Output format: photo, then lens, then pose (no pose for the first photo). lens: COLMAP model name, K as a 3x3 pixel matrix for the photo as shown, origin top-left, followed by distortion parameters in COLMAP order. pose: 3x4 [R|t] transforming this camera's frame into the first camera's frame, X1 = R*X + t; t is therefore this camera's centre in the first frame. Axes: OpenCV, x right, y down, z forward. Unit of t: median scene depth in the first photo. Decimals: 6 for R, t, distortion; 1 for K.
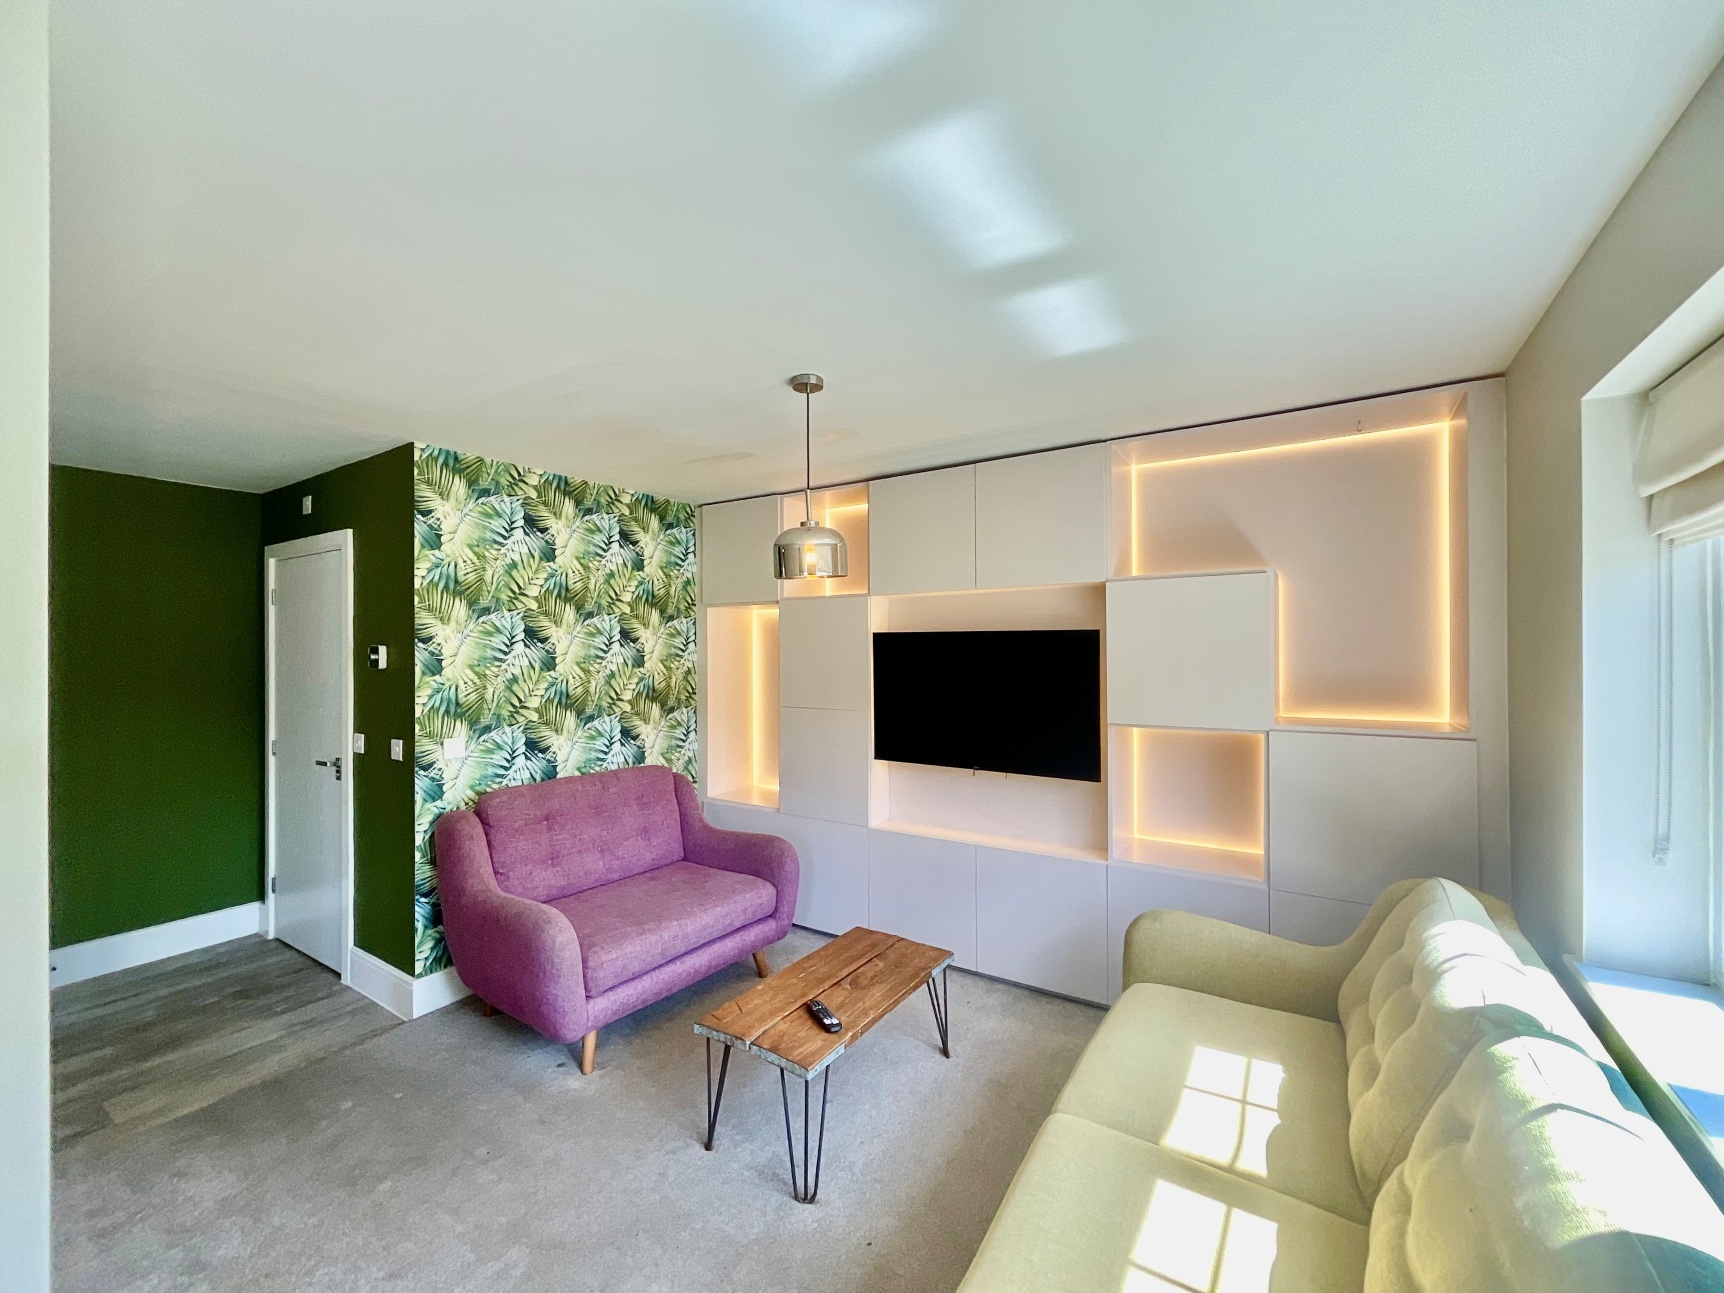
lens RADIAL K [[699.3, 0, 862.0], [0, 699.3, 646.5], [0, 0, 1]] dist [-0.001193, -0.000622]
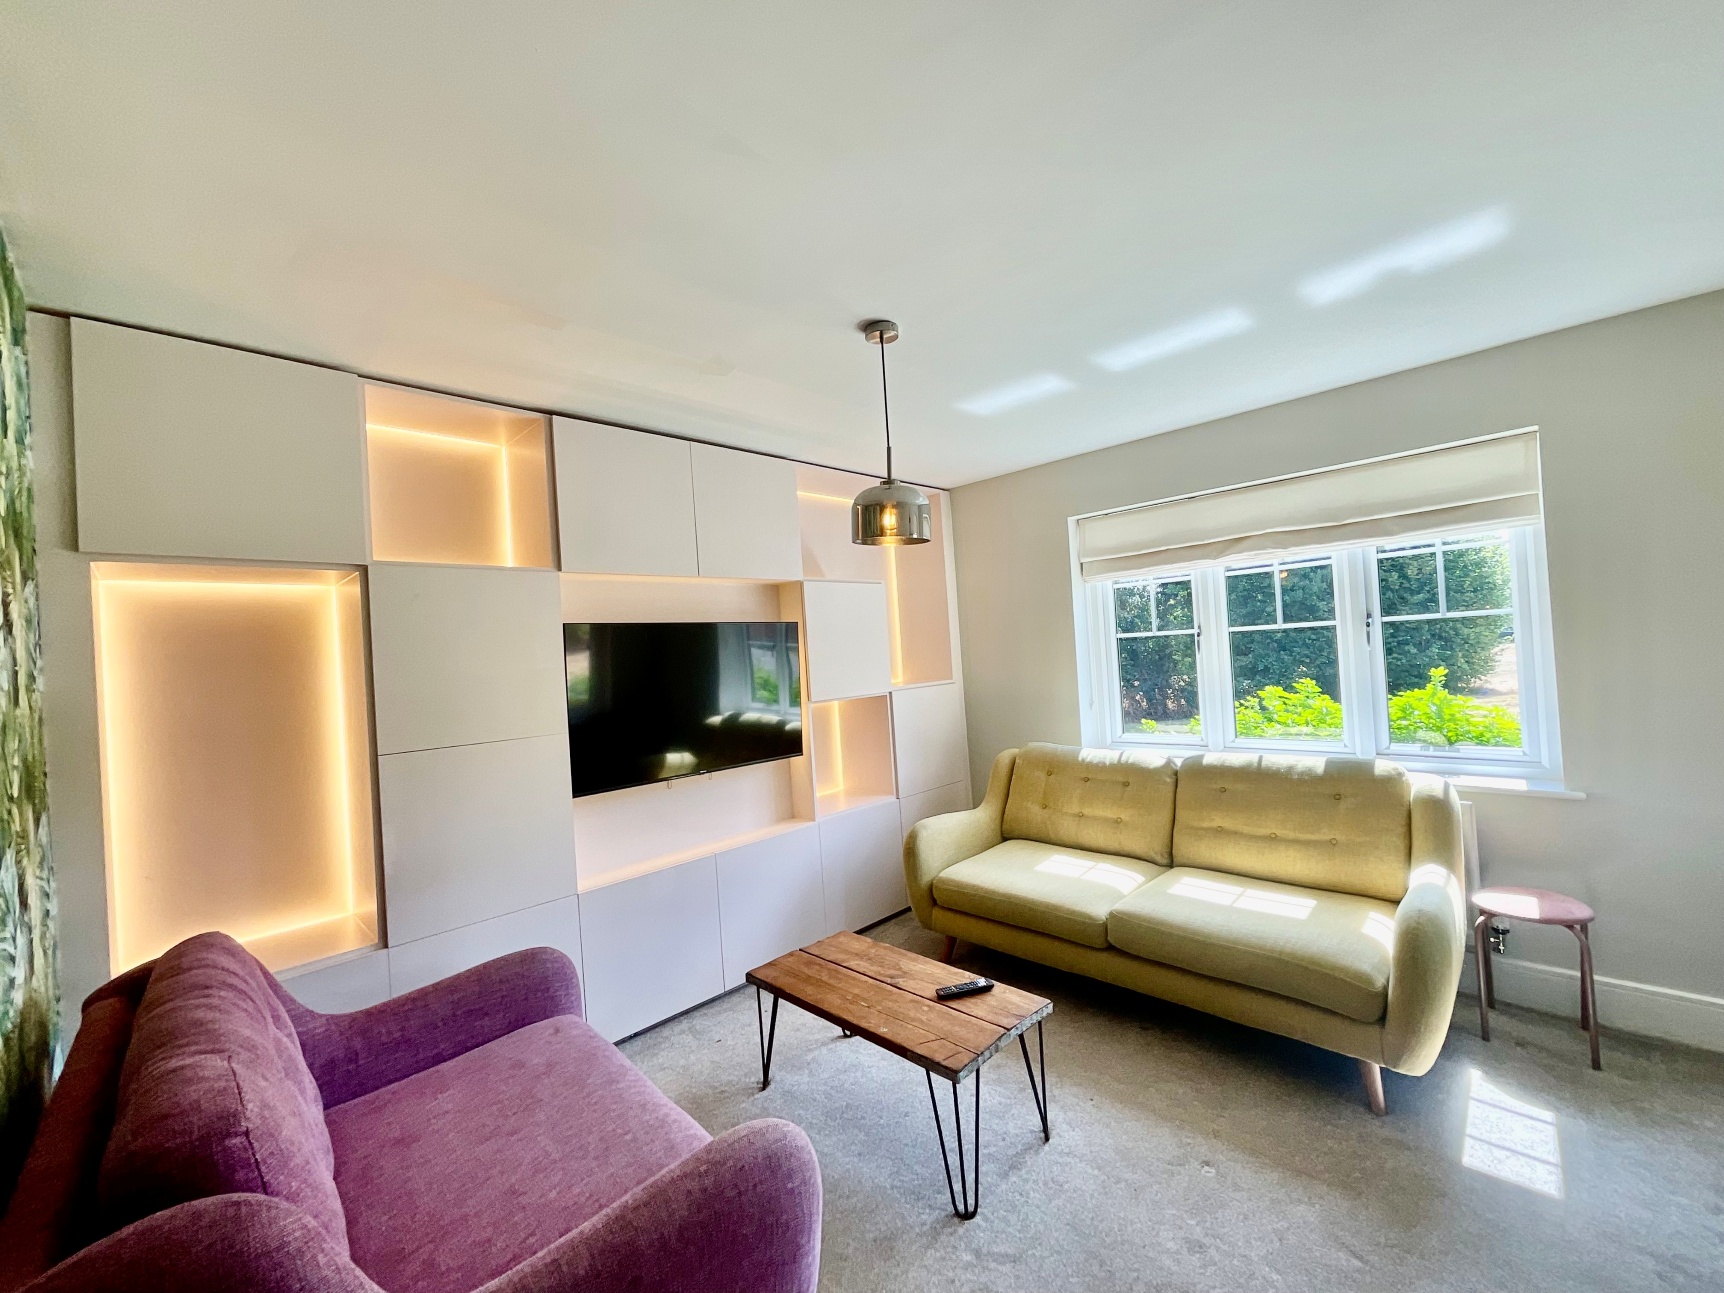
lens RADIAL K [[699.3, 0, 862.0], [0, 699.3, 646.5], [0, 0, 1]] dist [-0.001193, -0.000622]
pose [[0.210604, -0.001092, 0.977571, -0.841944], [0.052965, 0.998543, -0.010296, 0.037211], [-0.976136, 0.053945, 0.210355, 0.727720]]
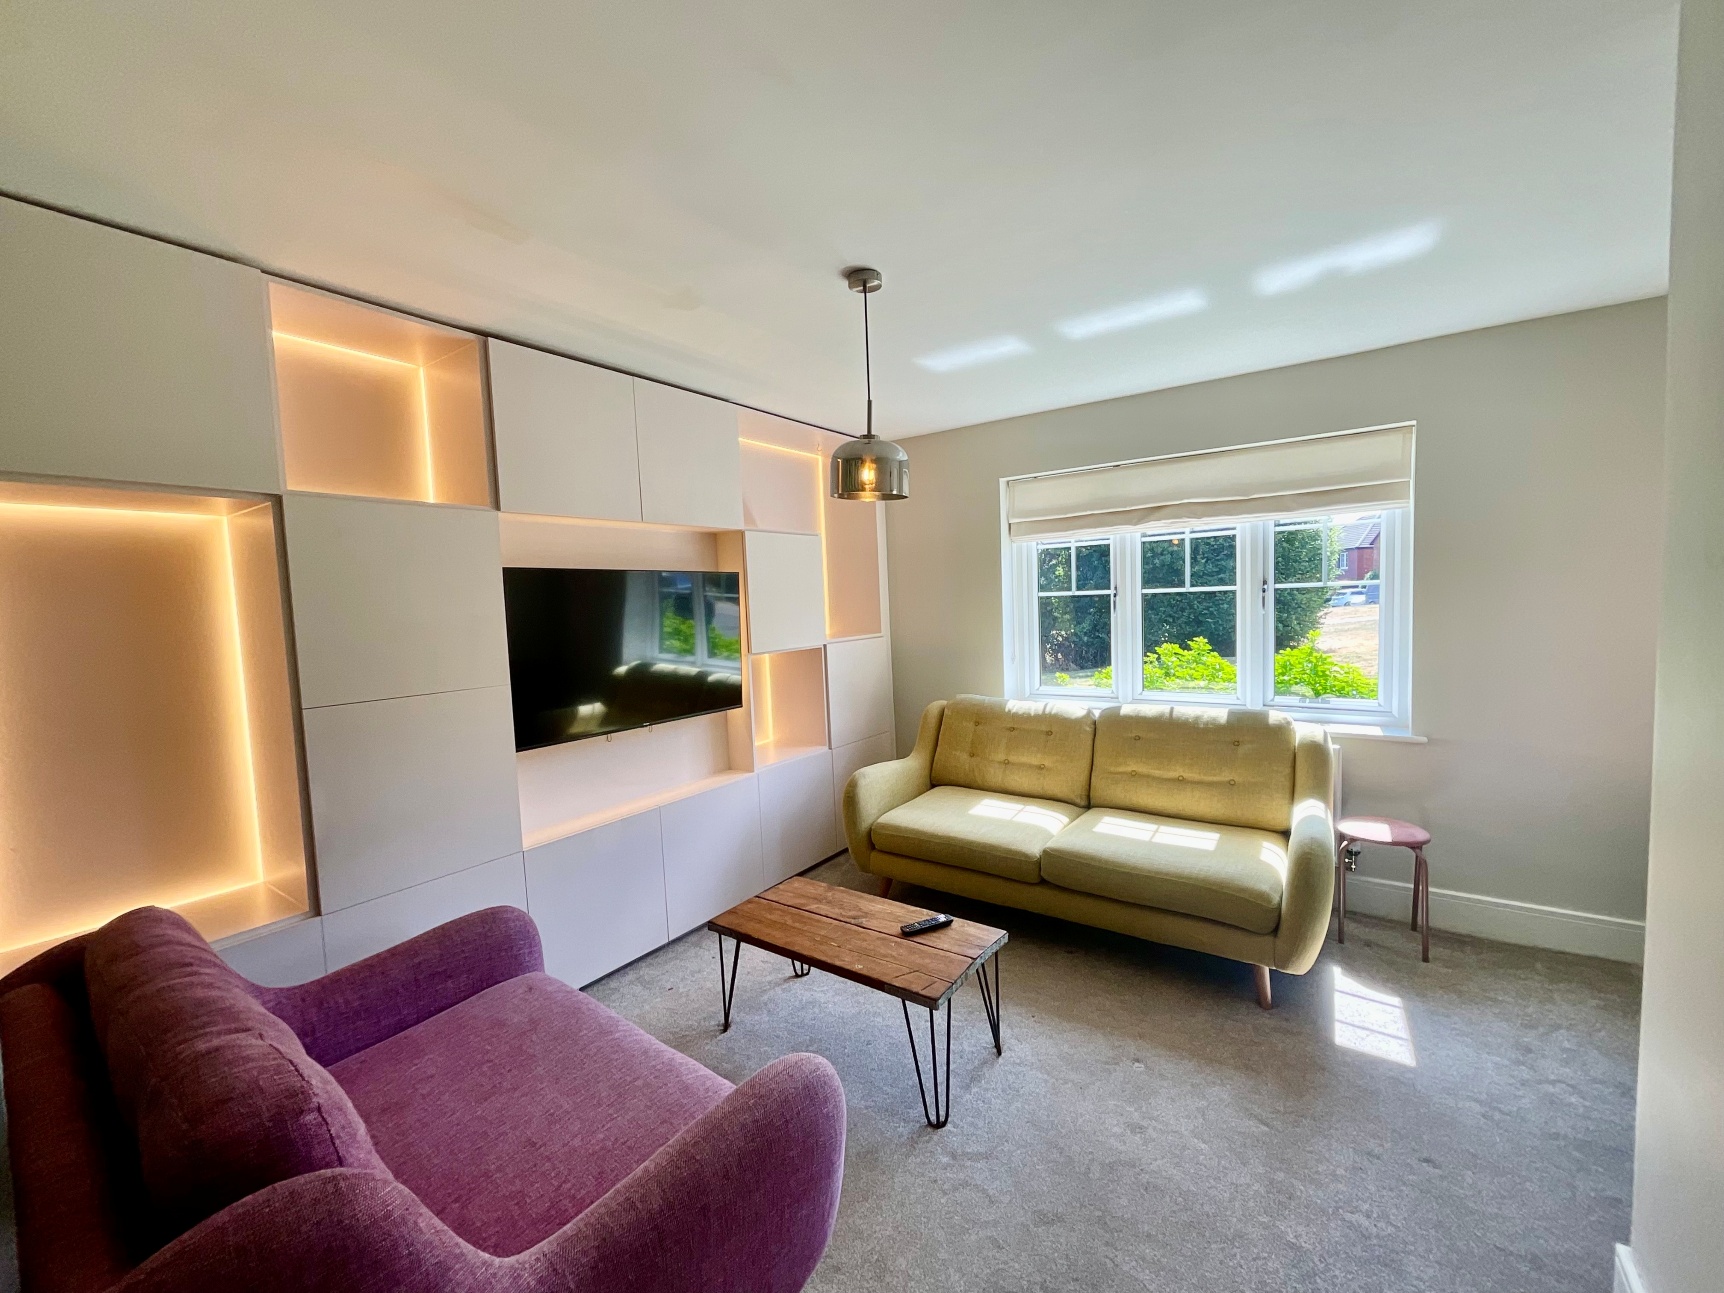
lens RADIAL K [[699.3, 0, 862.0], [0, 699.3, 646.5], [0, 0, 1]] dist [-0.001193, -0.000622]
pose [[0.046945, -0.067343, 0.996625, -0.865457], [0.030003, 0.997370, 0.065980, 0.029604], [-0.998447, 0.026805, 0.048842, 0.829507]]
